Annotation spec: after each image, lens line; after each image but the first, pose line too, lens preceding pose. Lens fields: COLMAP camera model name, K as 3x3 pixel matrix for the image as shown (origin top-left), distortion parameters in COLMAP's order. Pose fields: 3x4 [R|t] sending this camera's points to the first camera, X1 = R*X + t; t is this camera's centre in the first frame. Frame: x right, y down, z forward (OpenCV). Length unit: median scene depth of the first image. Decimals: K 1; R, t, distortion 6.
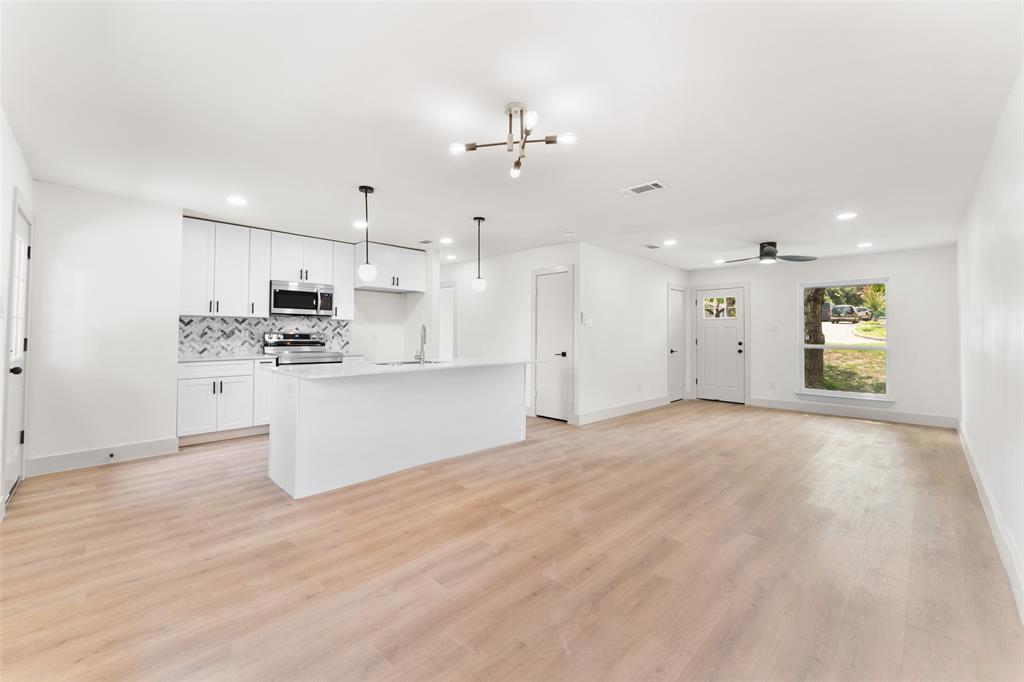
lens RADIAL K [[417.6, 0, 501.7], [0, 417.6, 325.0], [0, 0, 1]] dist [-0.001955, 0.000267]
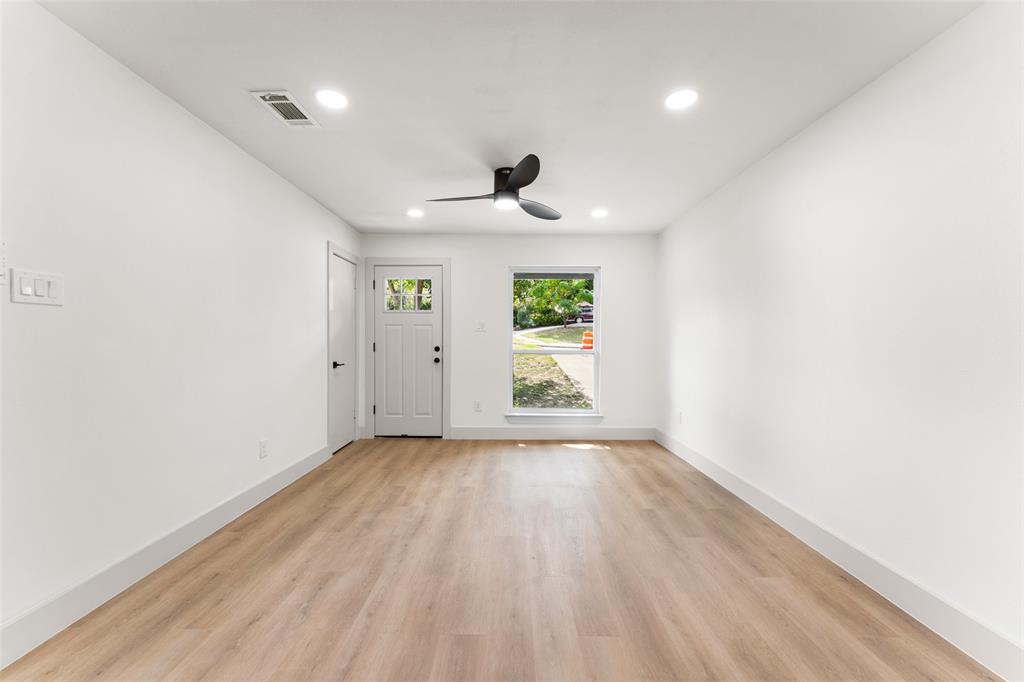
lens RADIAL K [[407.4, 0, 506.1], [0, 407.4, 346.5], [0, 0, 1]] dist [-0.001308, 0.000019]
pose [[0.706895, -0.013366, 0.707192, 0.270264], [-0.015122, 0.999307, 0.034003, 0.024080], [-0.707157, -0.034730, 0.706203, 0.666926]]
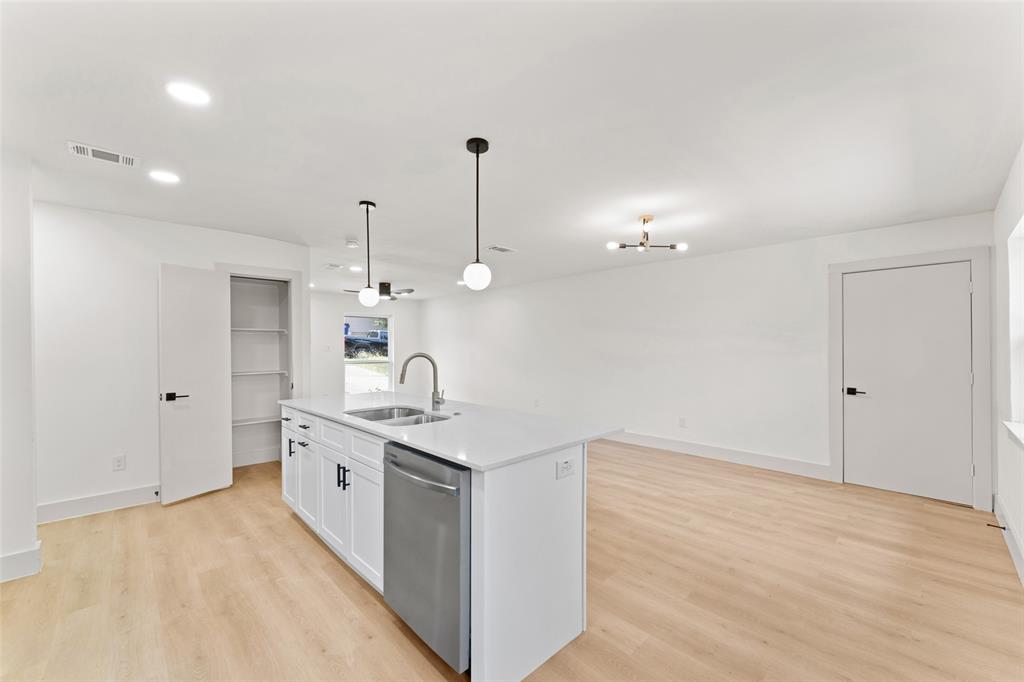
lens RADIAL K [[407.4, 0, 506.1], [0, 407.4, 346.5], [0, 0, 1]] dist [-0.001308, 0.000019]
pose [[0.012894, -0.005454, 0.999902, -0.669435], [-0.015021, 0.999871, 0.005647, -0.015818], [-0.999804, -0.015093, 0.012811, 0.664842]]
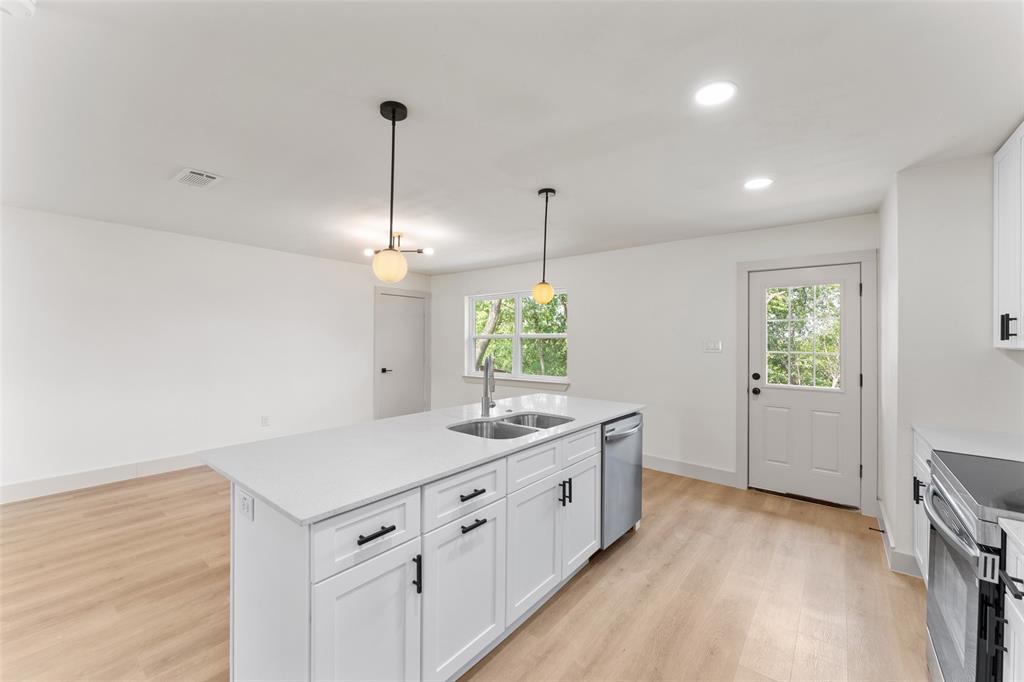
lens RADIAL K [[412.6, 0, 504.6], [0, 412.6, 336.9], [0, 0, 1]] dist [-0.000783, -0.000069]
pose [[-0.993487, -0.020193, -0.112144, -0.109725], [-0.017604, 0.999556, -0.024032, -0.012971], [0.112580, -0.021901, -0.993401, 1.262746]]
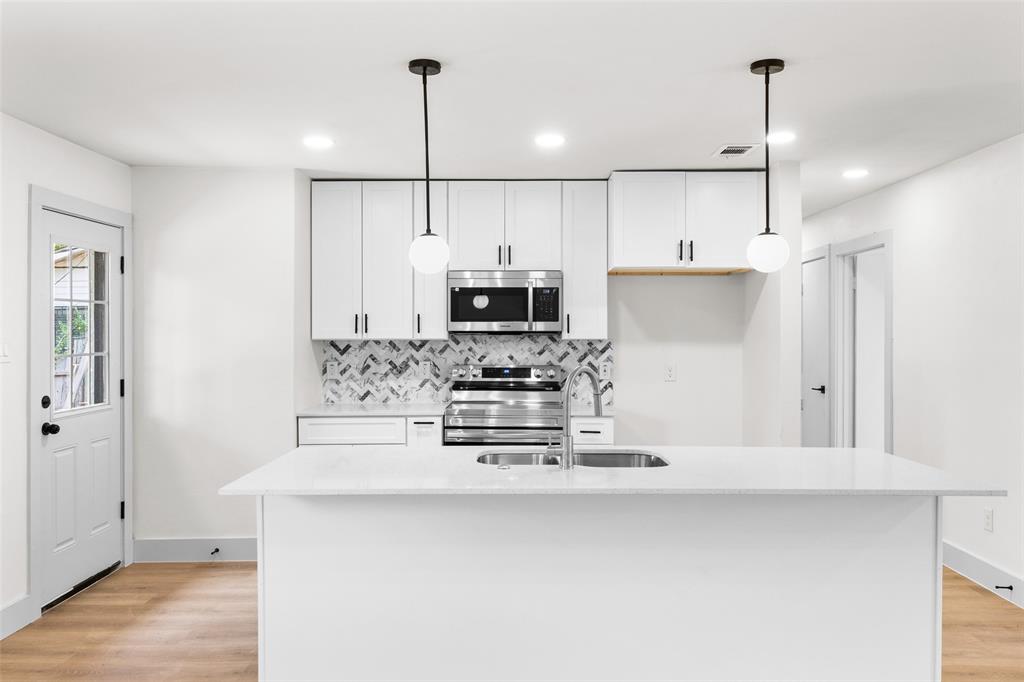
lens RADIAL K [[782.9, 0, 505.9], [0, 782.9, 337.2], [0, 0, 1]] dist [-0.000978, -0.000309]
pose [[0.707395, -0.004716, -0.706803, 0.228558], [0.019284, 0.999734, 0.012630, -0.032343], [0.706556, -0.022564, 0.707297, 0.327348]]
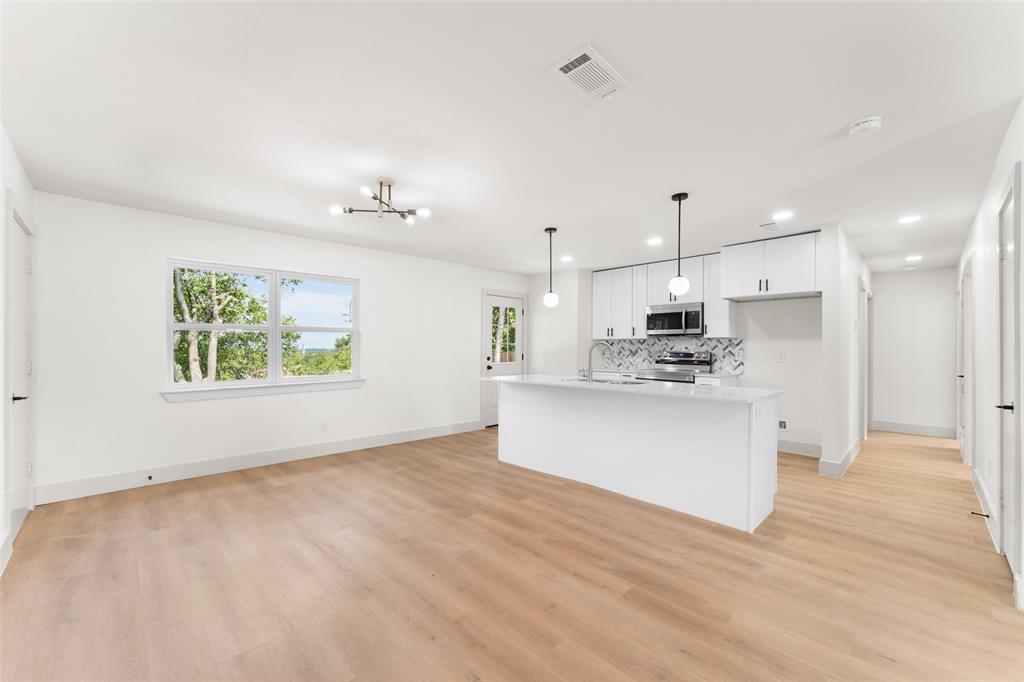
lens RADIAL K [[407.4, 0, 506.1], [0, 407.4, 346.5], [0, 0, 1]] dist [-0.001308, 0.000019]
pose [[-0.003371, -0.013973, -0.999897, 0.587019], [0.013268, 0.999814, -0.014017, 0.015280], [0.999906, -0.013314, -0.003185, 0.614180]]
